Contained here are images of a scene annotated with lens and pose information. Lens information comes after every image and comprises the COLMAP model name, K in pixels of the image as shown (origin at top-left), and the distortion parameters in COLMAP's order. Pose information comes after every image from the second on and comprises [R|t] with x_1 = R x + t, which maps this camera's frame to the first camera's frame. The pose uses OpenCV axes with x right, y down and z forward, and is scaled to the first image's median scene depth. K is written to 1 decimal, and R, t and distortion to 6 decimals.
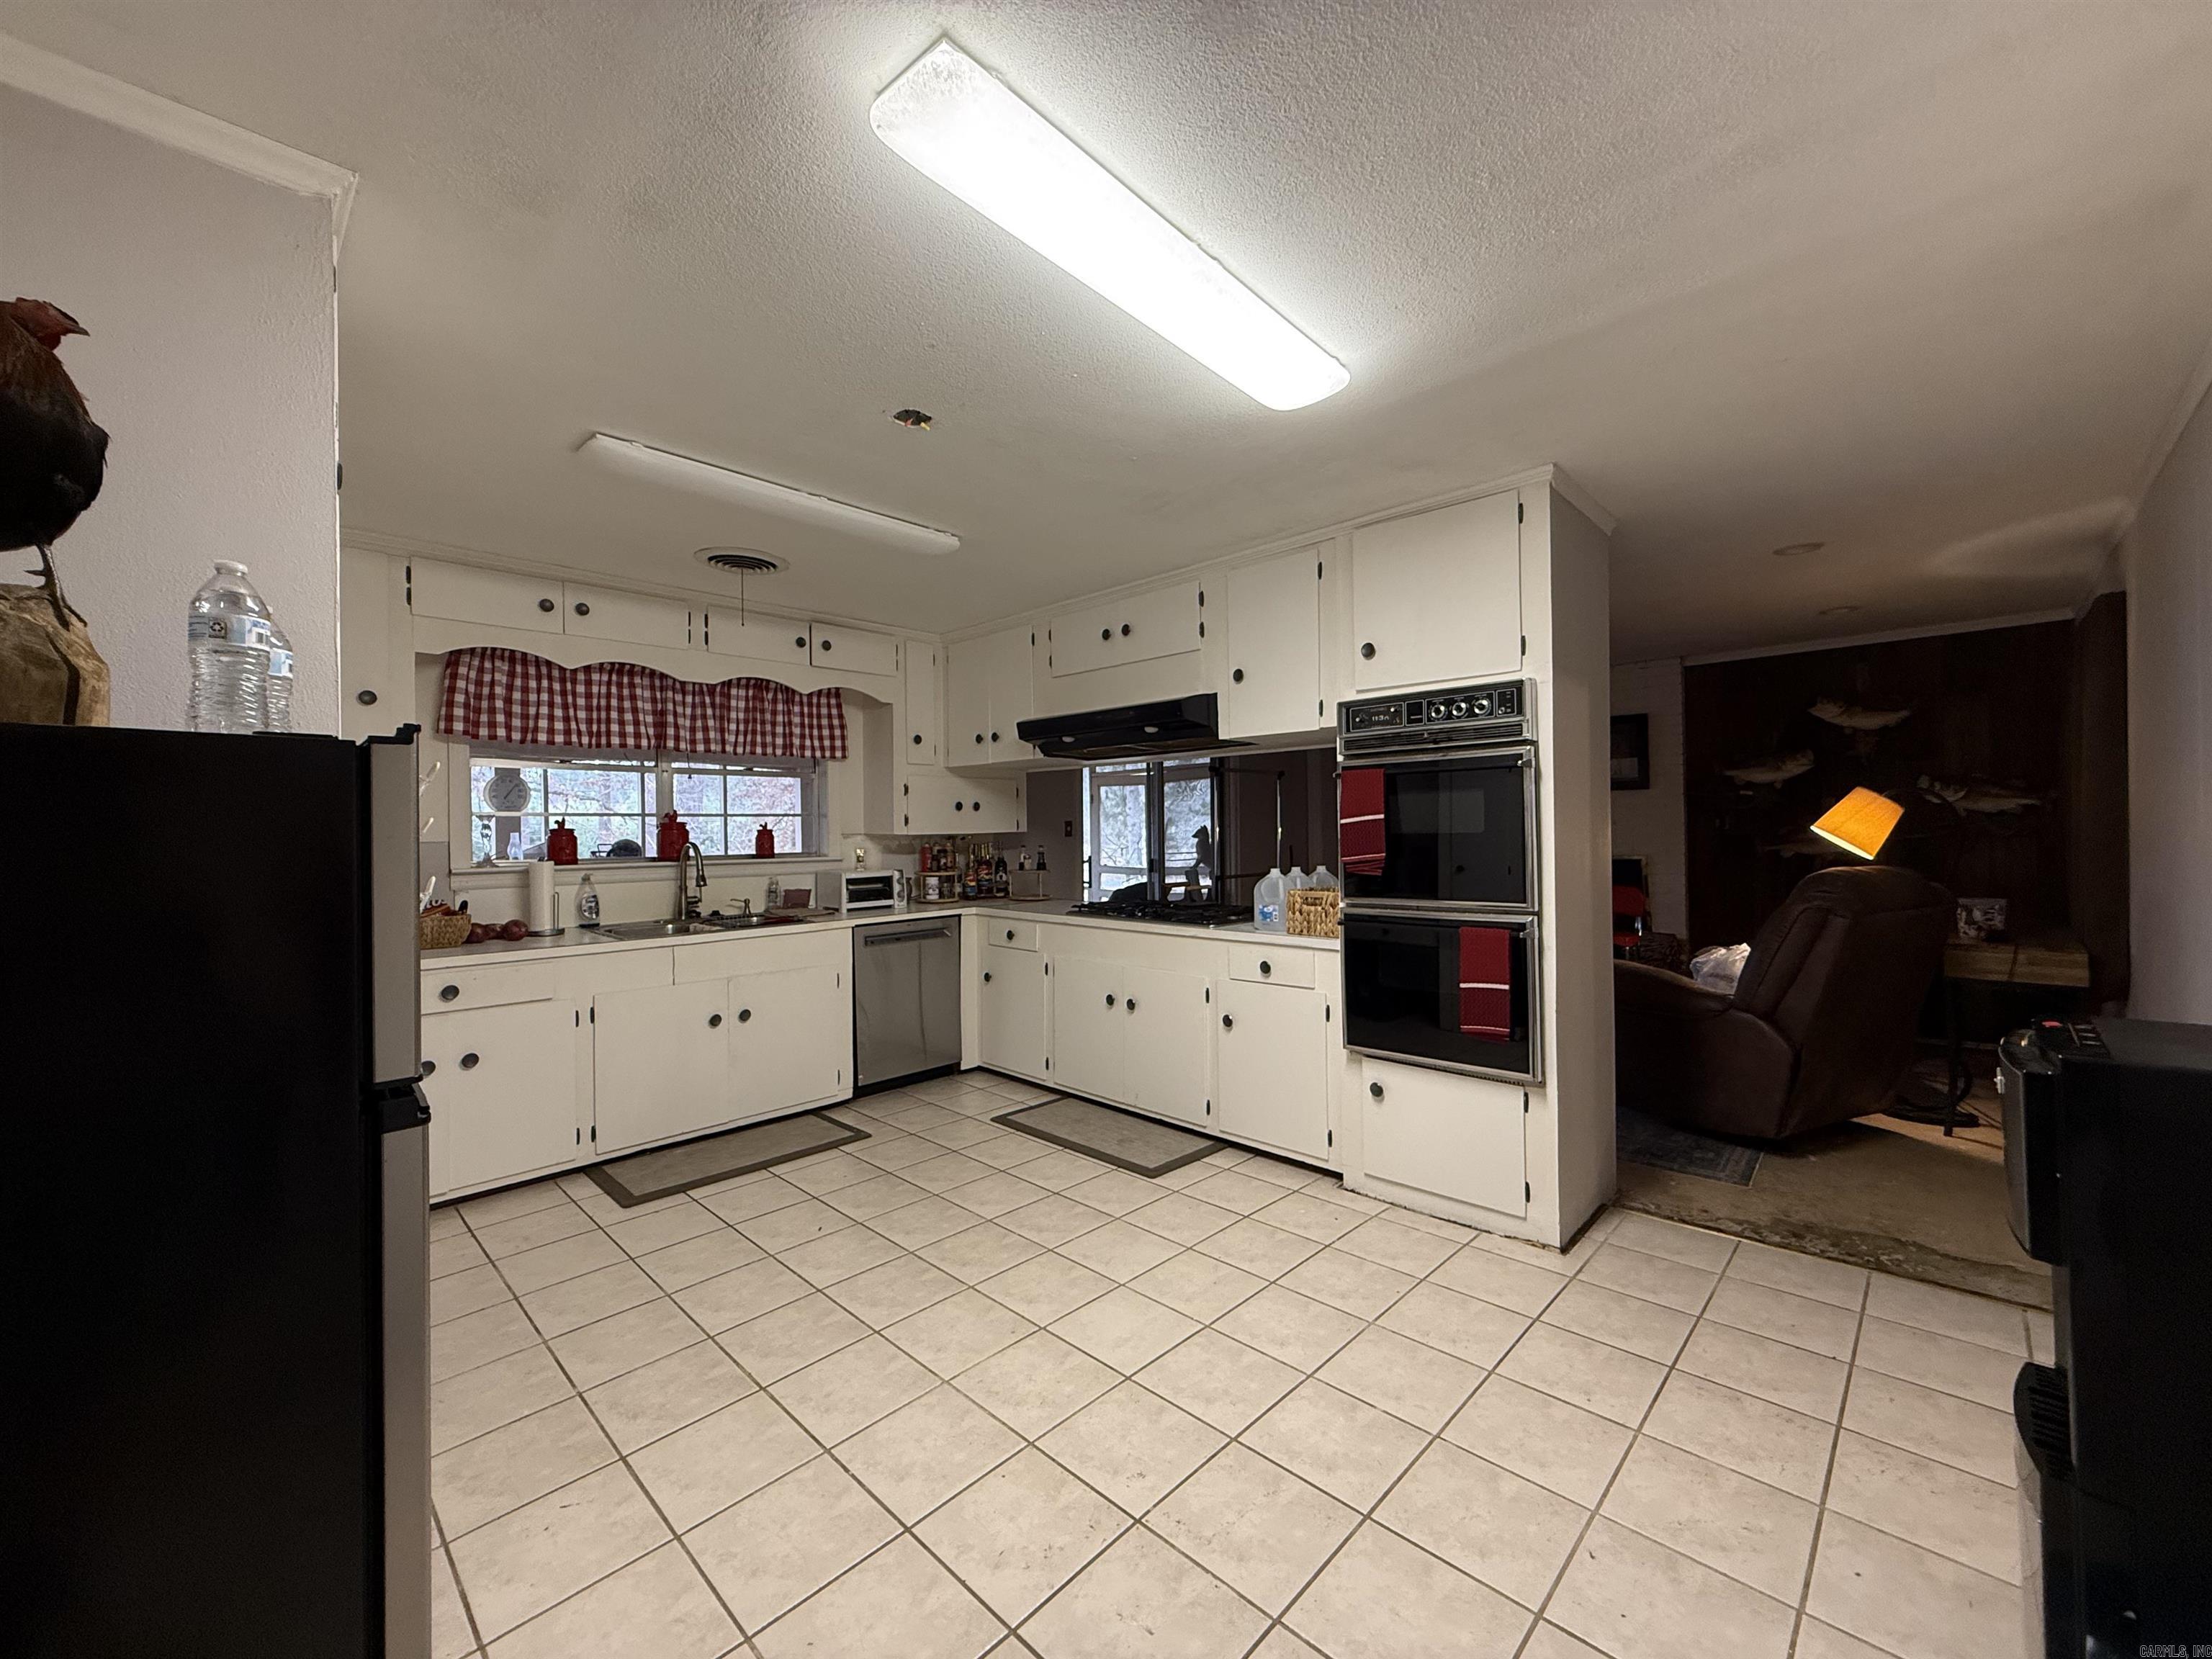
lens RADIAL K [[887.1, 0, 1106.0], [0, 887.1, 829.5], [0, 0, 1]] dist [-0.001152, -0.000207]
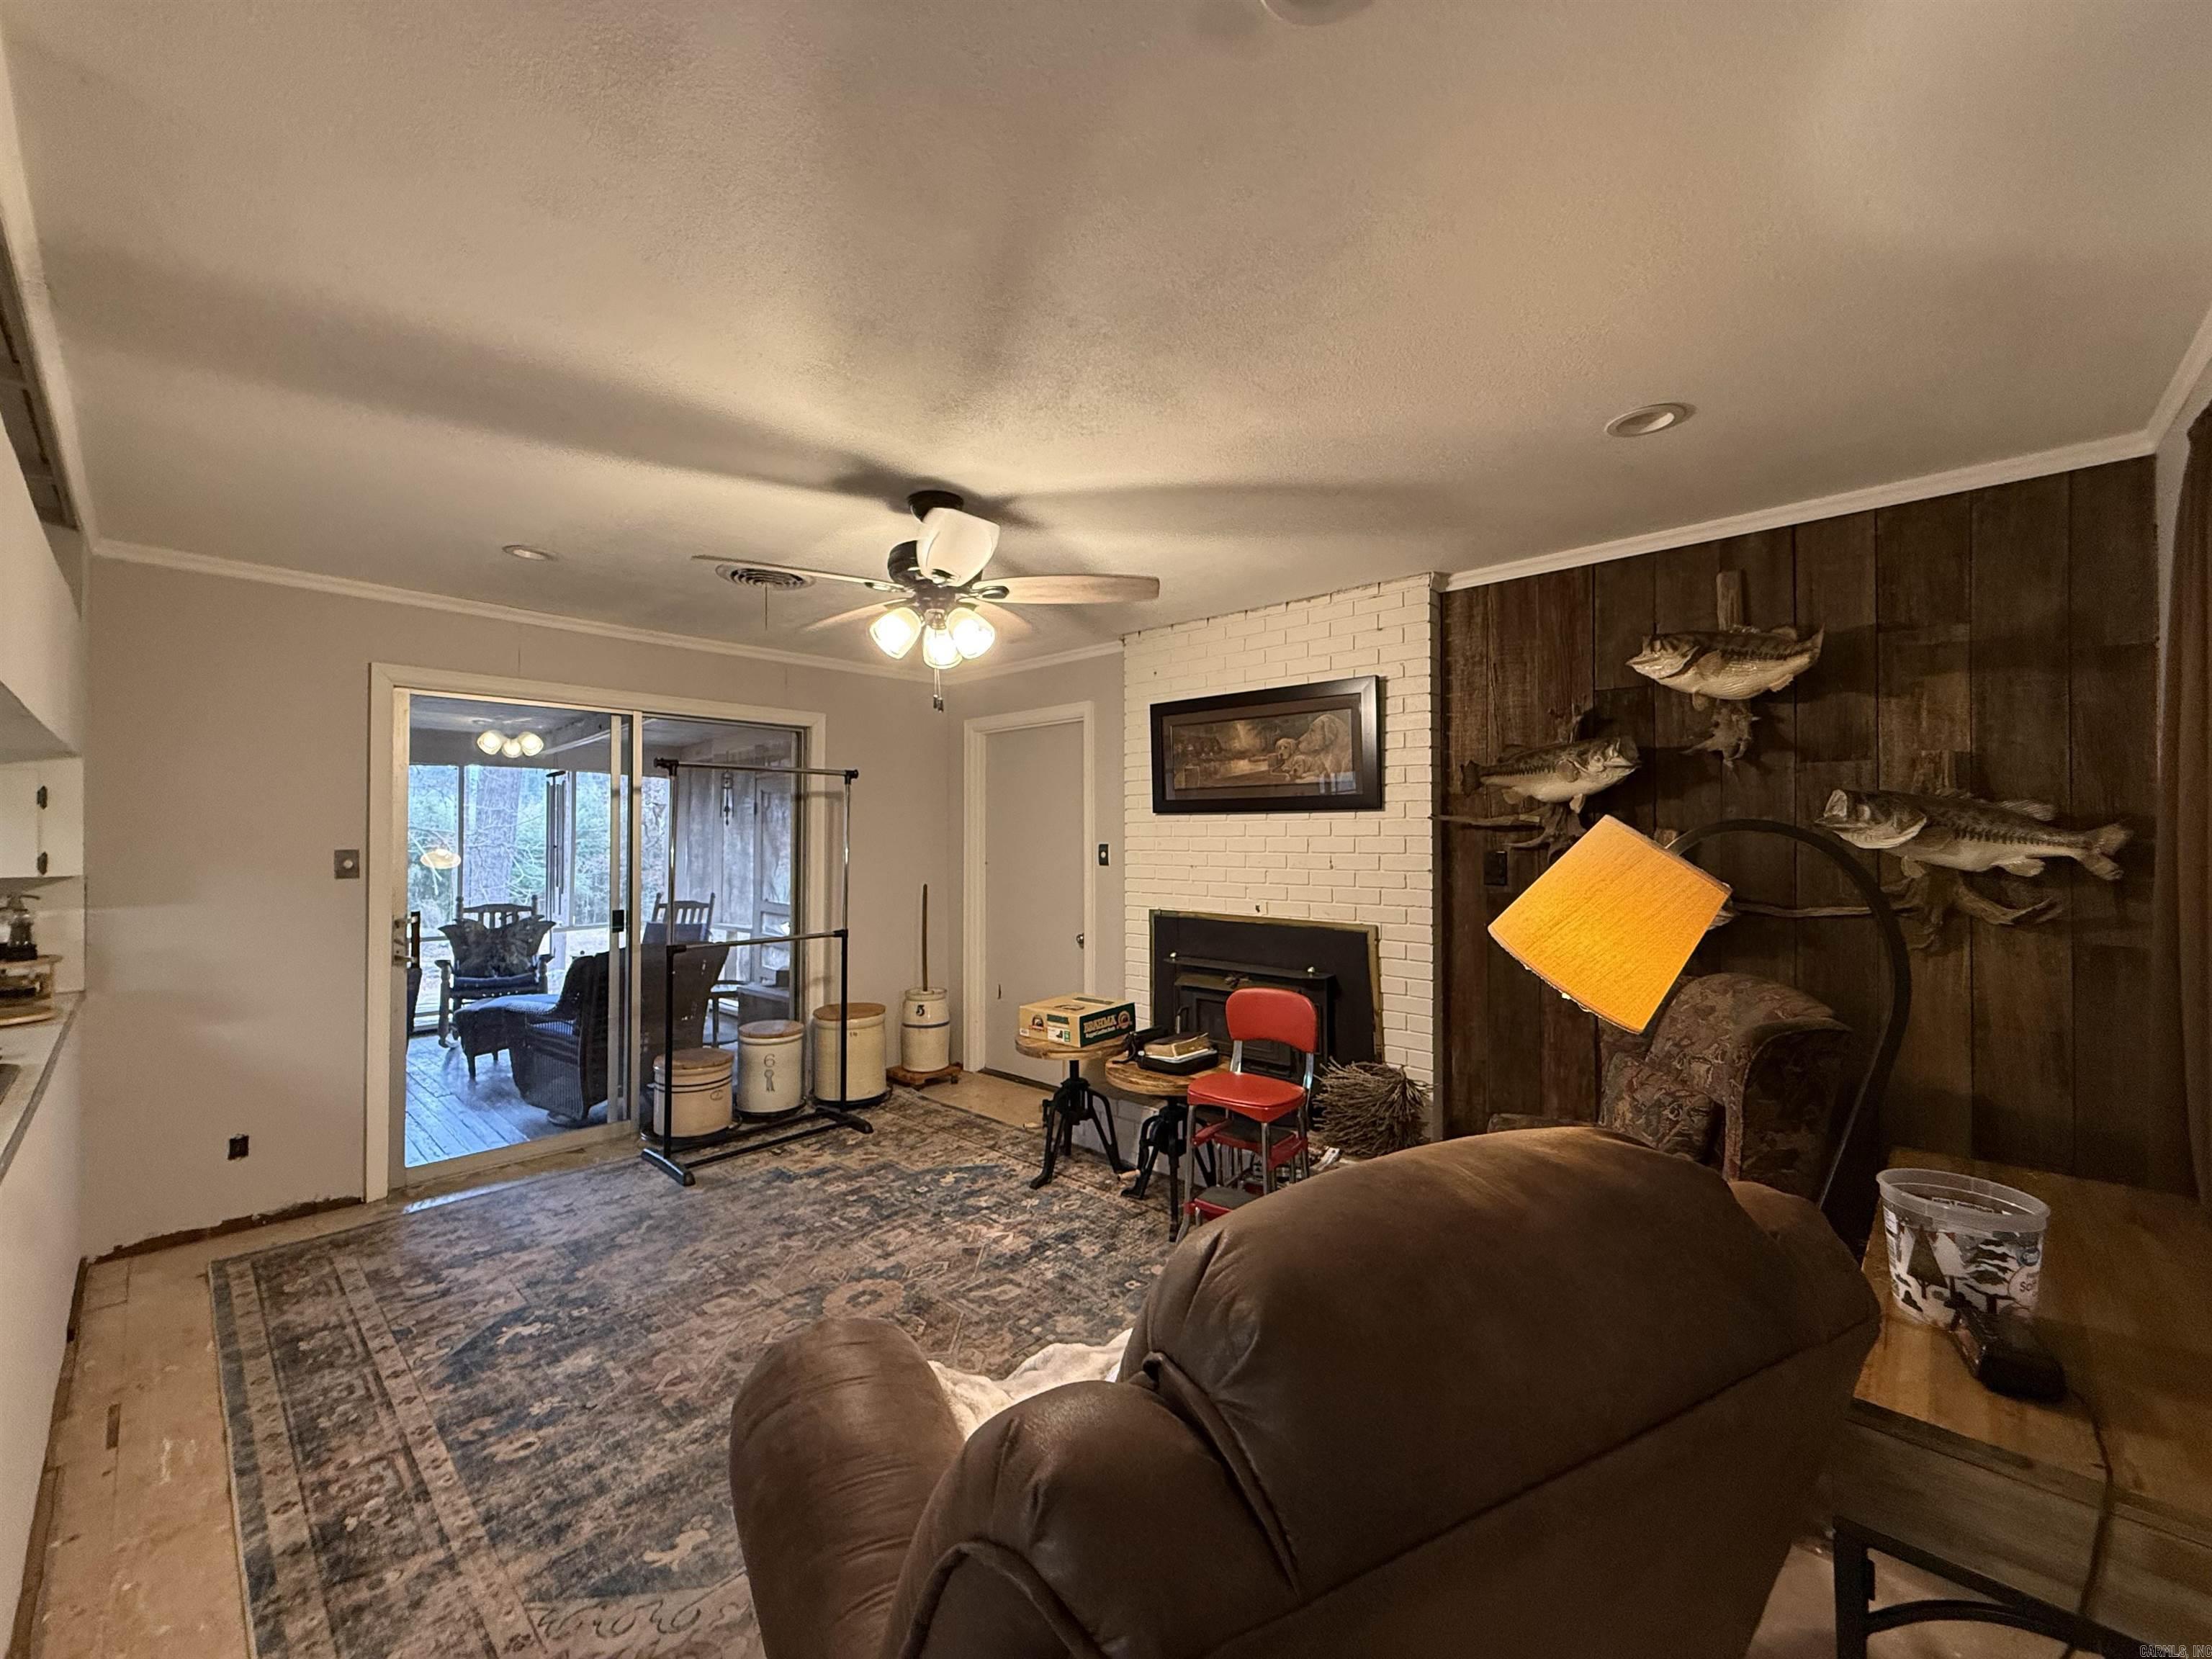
lens RADIAL K [[881.8, 0, 1106.0], [0, 881.8, 829.5], [0, 0, 1]] dist [0.000368, 0.000362]
pose [[0.999685, 0.014737, 0.020296, 0.498878], [-0.014519, 0.999836, -0.010843, -0.027494], [-0.020452, 0.010545, 0.999735, 0.510388]]
